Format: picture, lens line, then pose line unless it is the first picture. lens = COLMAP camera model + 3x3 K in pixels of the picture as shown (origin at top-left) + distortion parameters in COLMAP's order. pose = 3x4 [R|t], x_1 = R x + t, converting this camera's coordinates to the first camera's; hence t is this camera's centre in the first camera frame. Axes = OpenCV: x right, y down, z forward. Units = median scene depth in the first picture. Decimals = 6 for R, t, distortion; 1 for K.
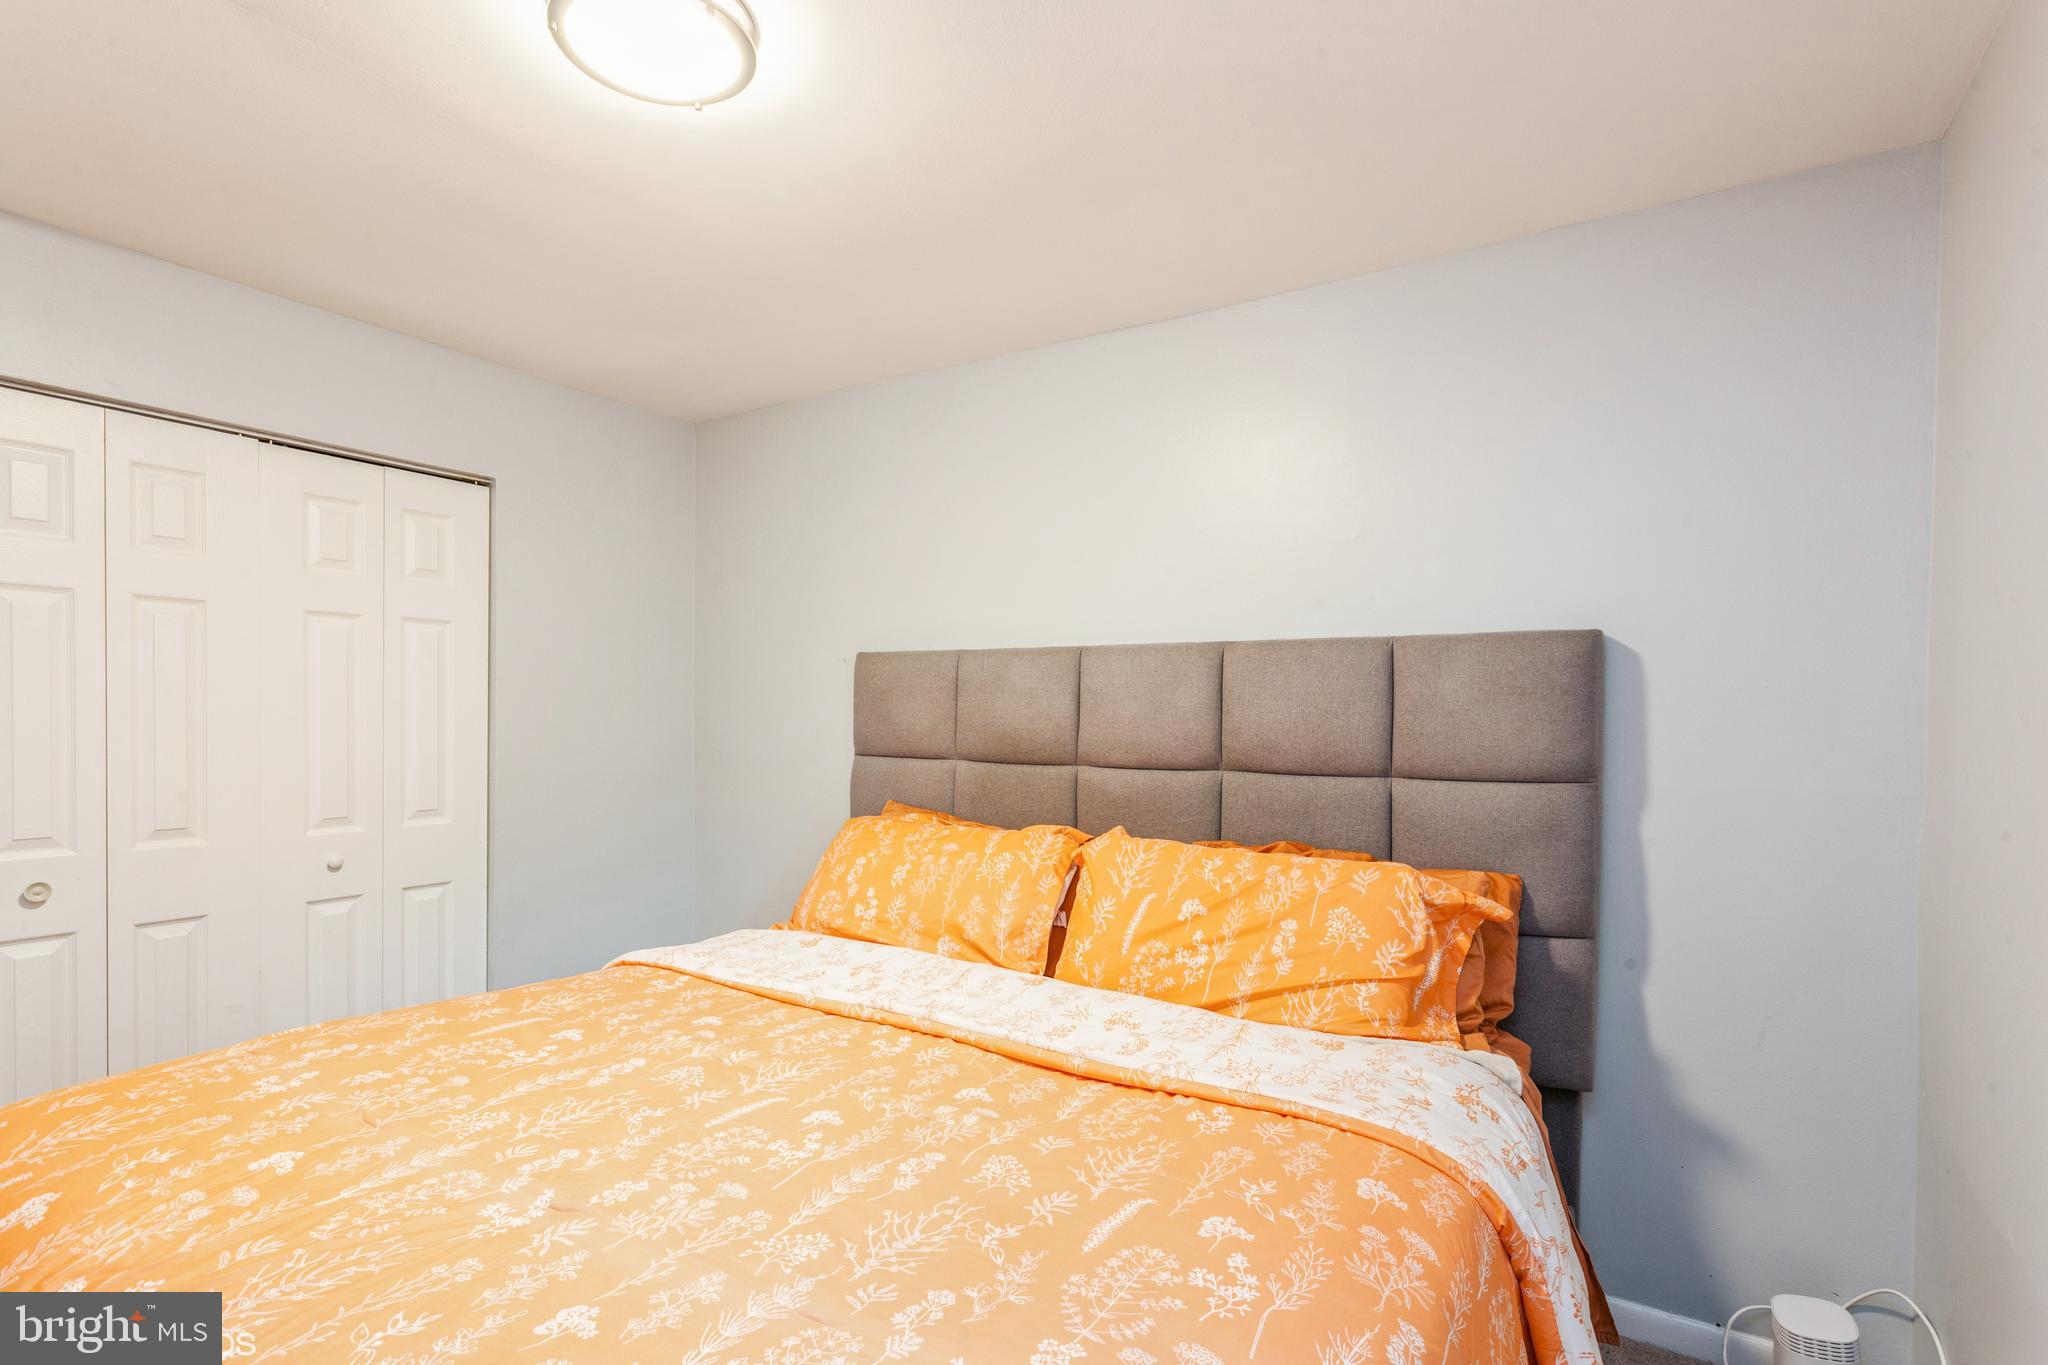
lens RADIAL K [[978.6, 0, 1011.3], [0, 978.6, 709.1], [0, 0, 1]] dist [0.001586, 0.001574]
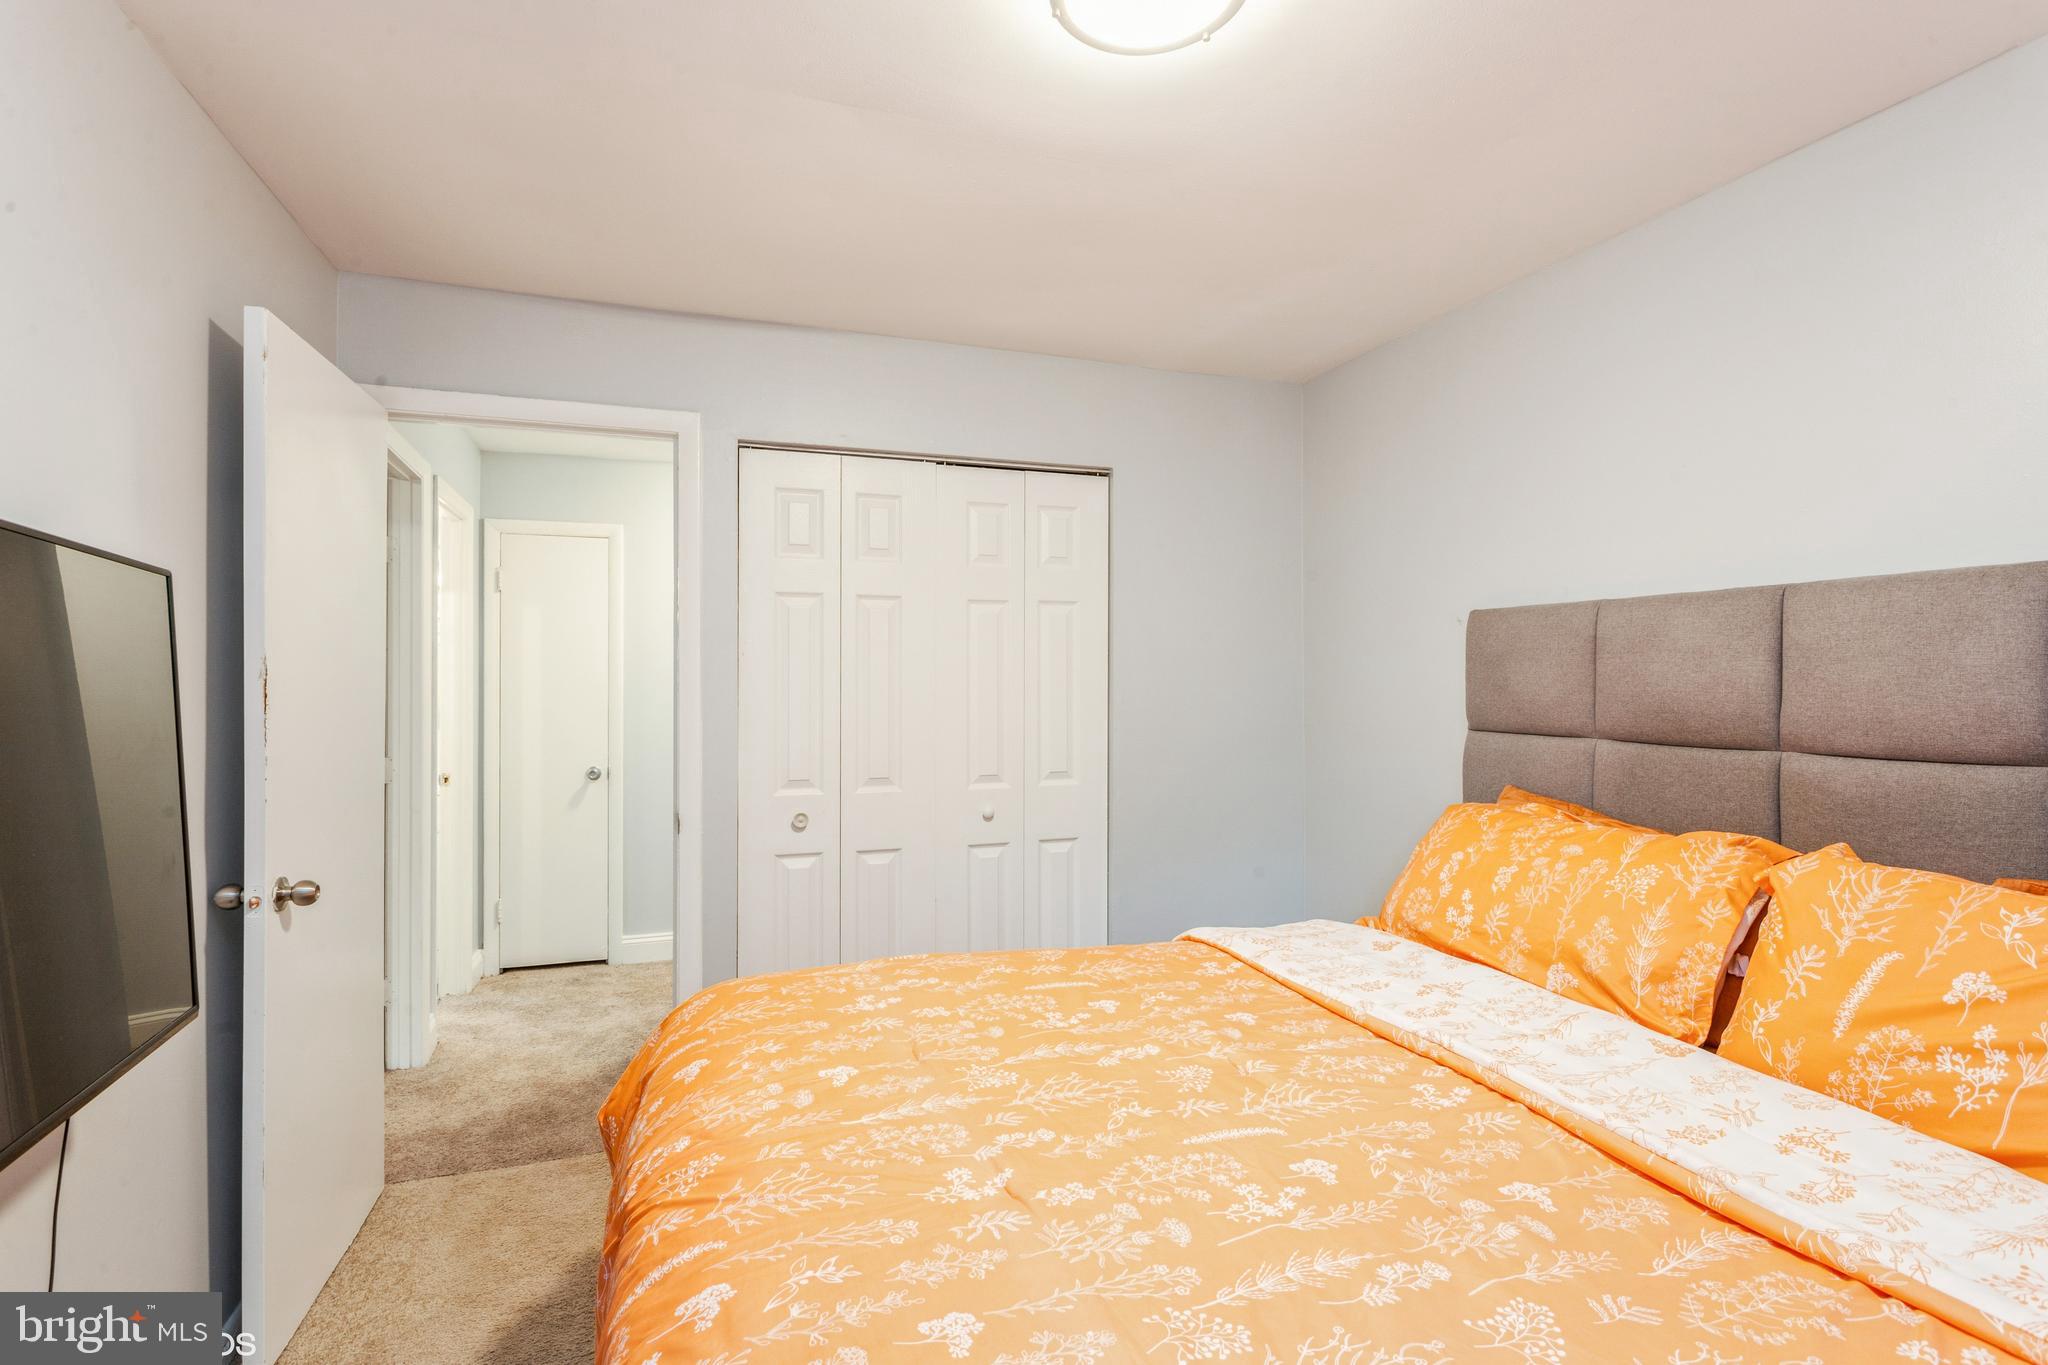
lens RADIAL K [[978.6, 0, 1035.9], [0, 978.6, 666.5], [0, 0, 1]] dist [0.001586, 0.001574]
pose [[0.796535, -0.019010, -0.604293, 0.082151], [0.011538, 0.999801, -0.016243, 0.000938], [0.604482, 0.005966, 0.796596, 0.122601]]
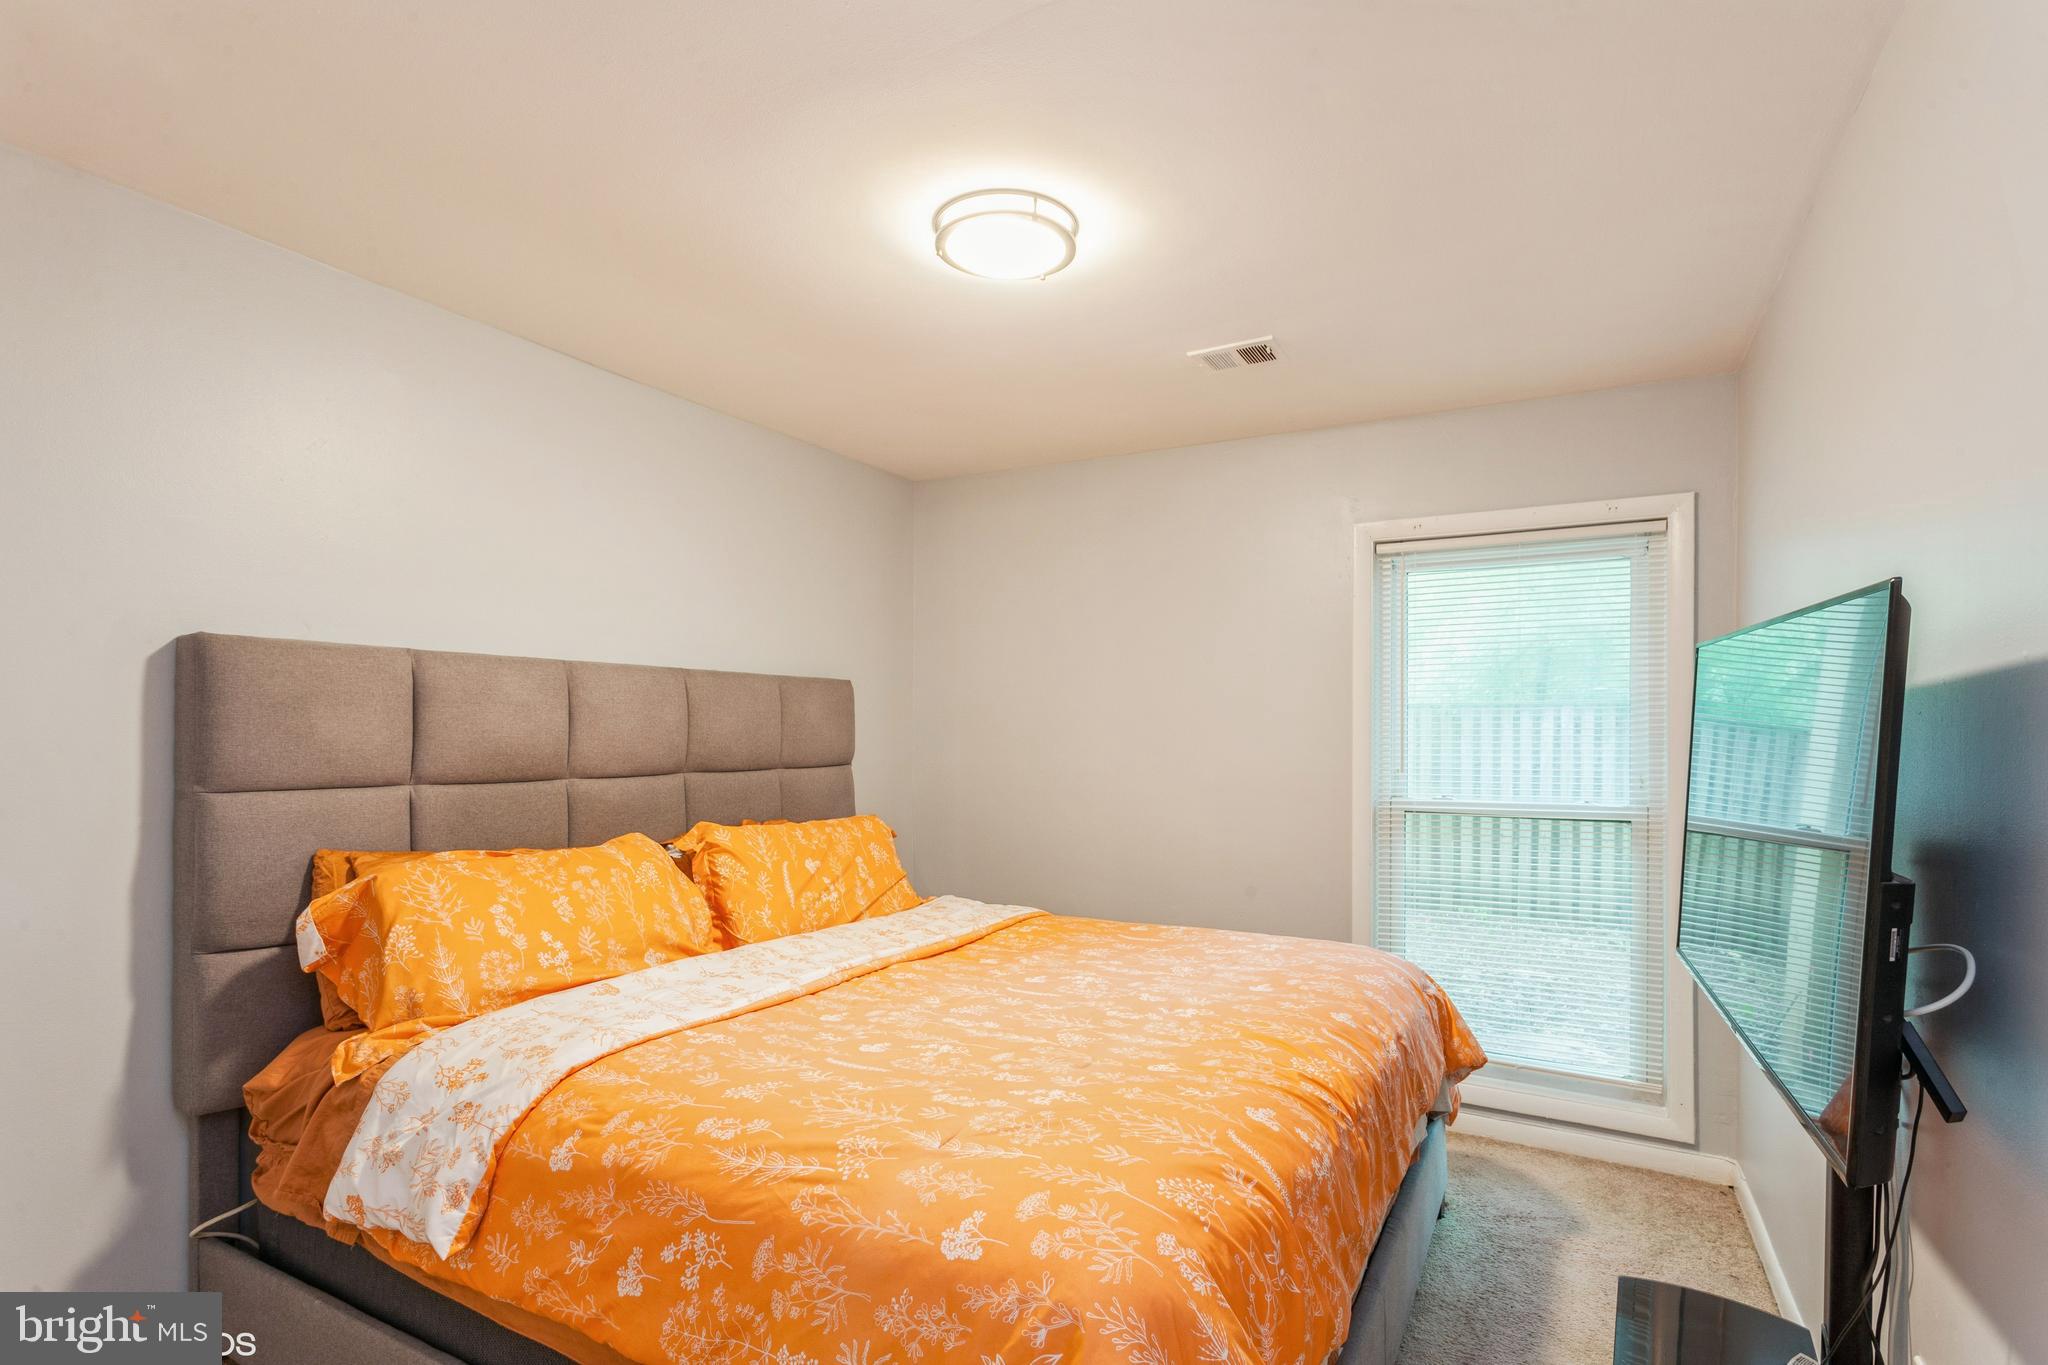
lens RADIAL K [[978.6, 0, 1028.5], [0, 978.6, 727.9], [0, 0, 1]] dist [0.001586, 0.001574]
pose [[-0.052097, -0.007374, 0.998615, -1.157477], [-0.011631, 0.999909, 0.006777, -0.008583], [-0.998574, -0.011262, -0.052178, 0.701763]]
